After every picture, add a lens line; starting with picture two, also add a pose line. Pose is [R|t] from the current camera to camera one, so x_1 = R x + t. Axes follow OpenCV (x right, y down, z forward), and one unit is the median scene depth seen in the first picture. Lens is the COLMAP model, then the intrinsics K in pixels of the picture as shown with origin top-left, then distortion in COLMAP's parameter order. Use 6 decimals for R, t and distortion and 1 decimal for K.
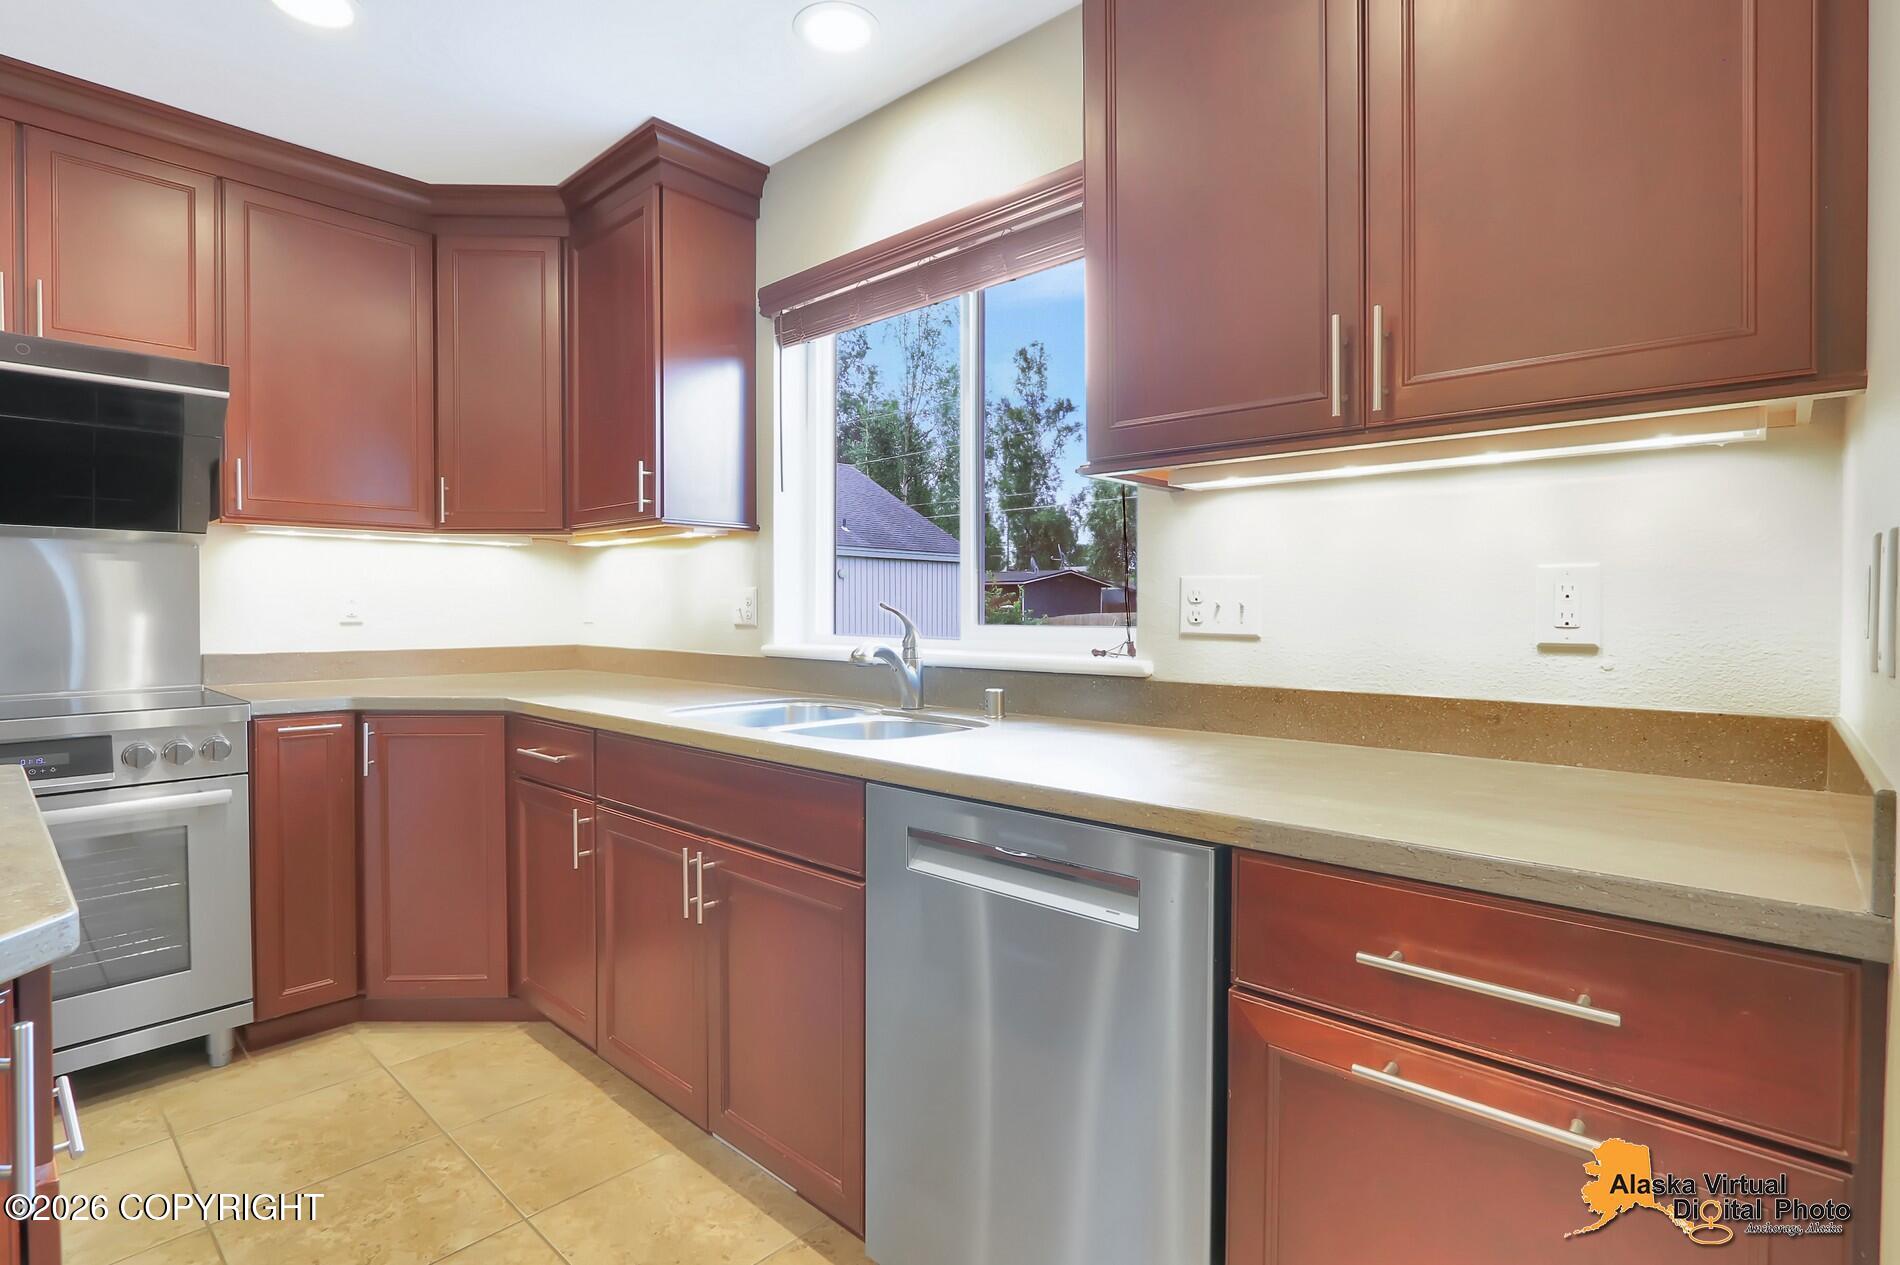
lens RADIAL K [[894.6, 0, 945.7], [0, 894.6, 617.8], [0, 0, 1]] dist [-0.019798, 0.000325]
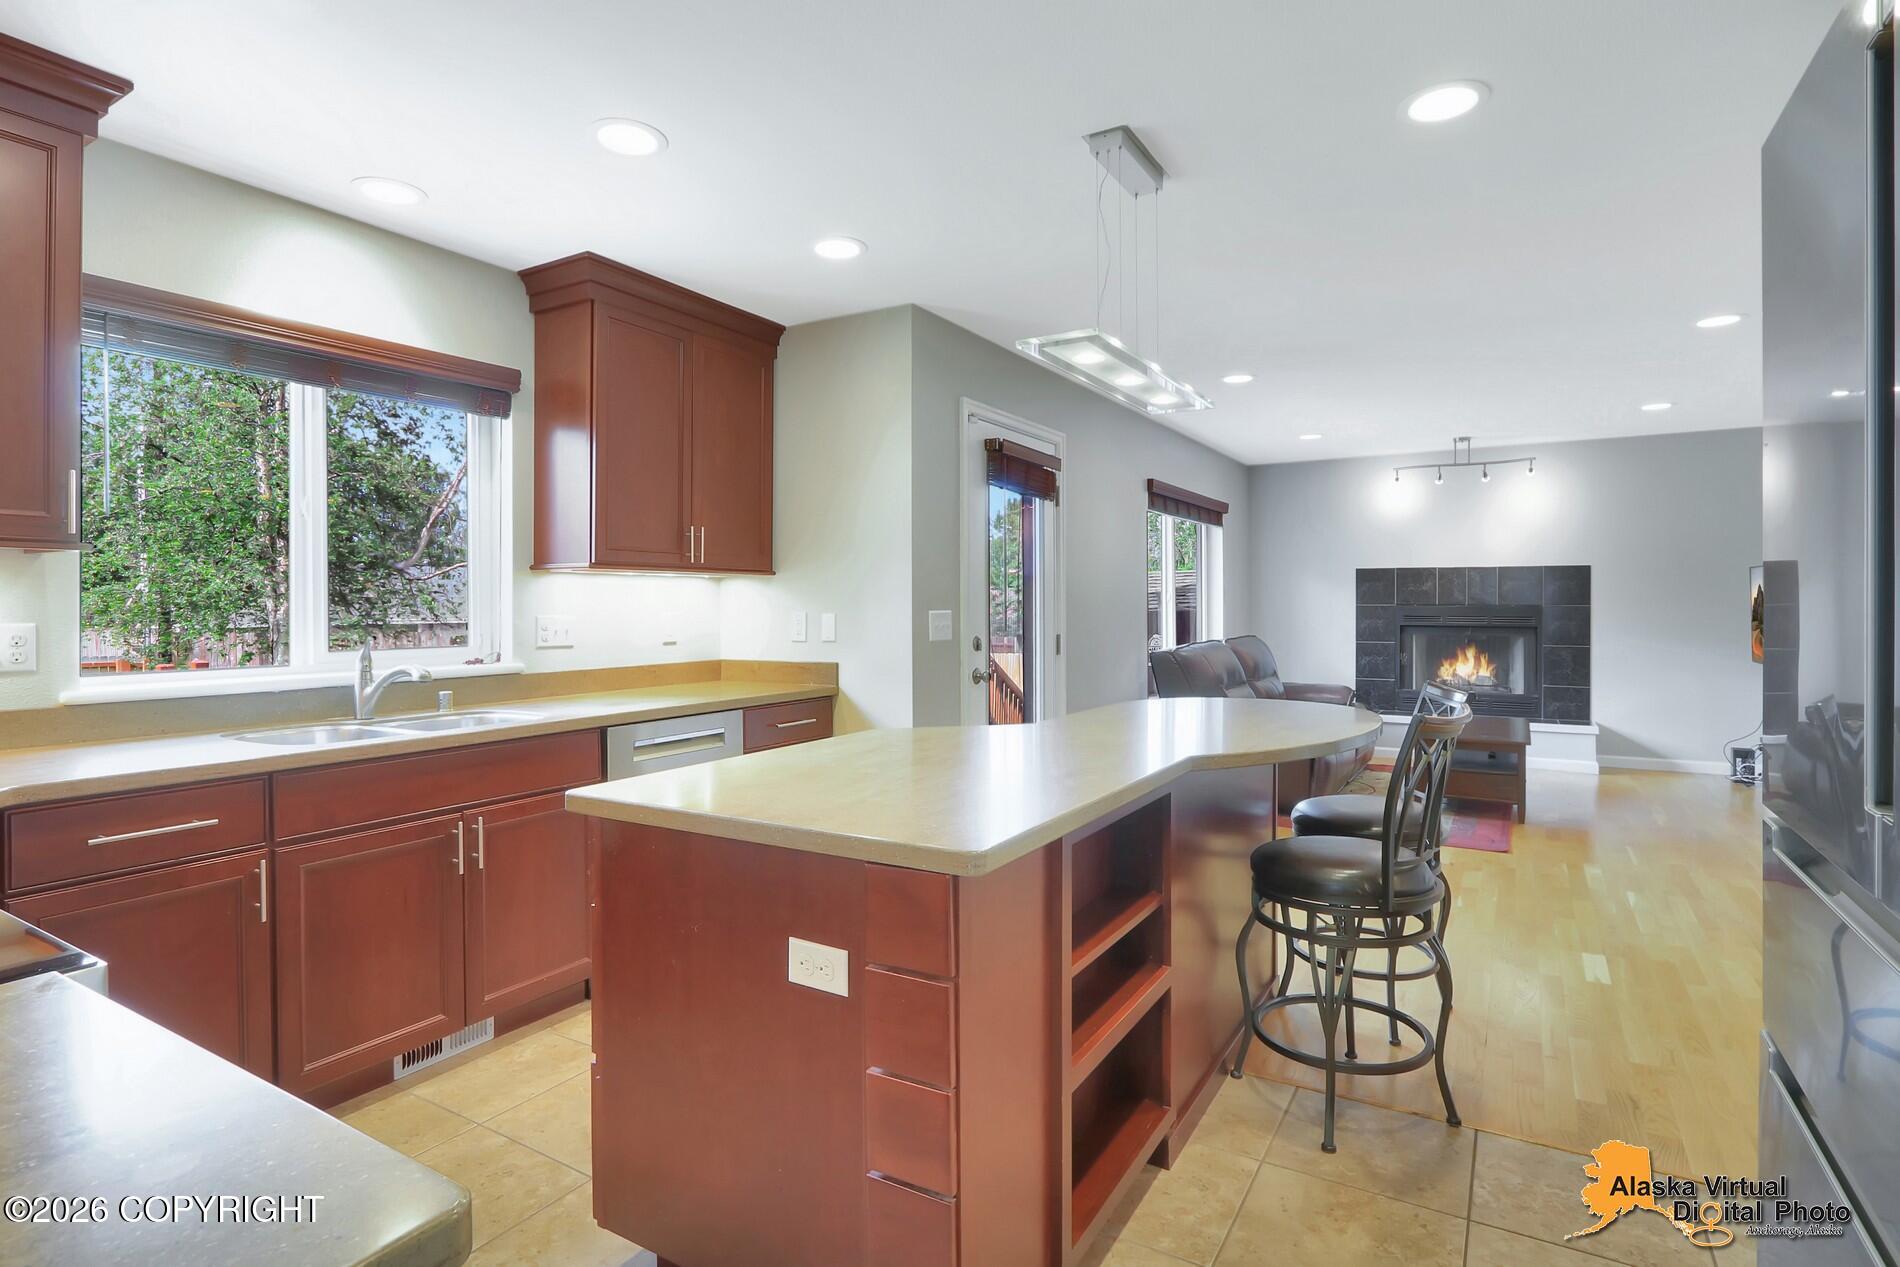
lens RADIAL K [[945.7, 0, 973.0], [0, 945.7, 605.4], [0, 0, 1]] dist [-0.000631, -0.000012]
pose [[-0.209599, -0.005343, 0.977773, -1.831269], [0.008188, 0.999940, 0.007220, -0.074228], [-0.977753, 0.009519, -0.209543, 0.531378]]
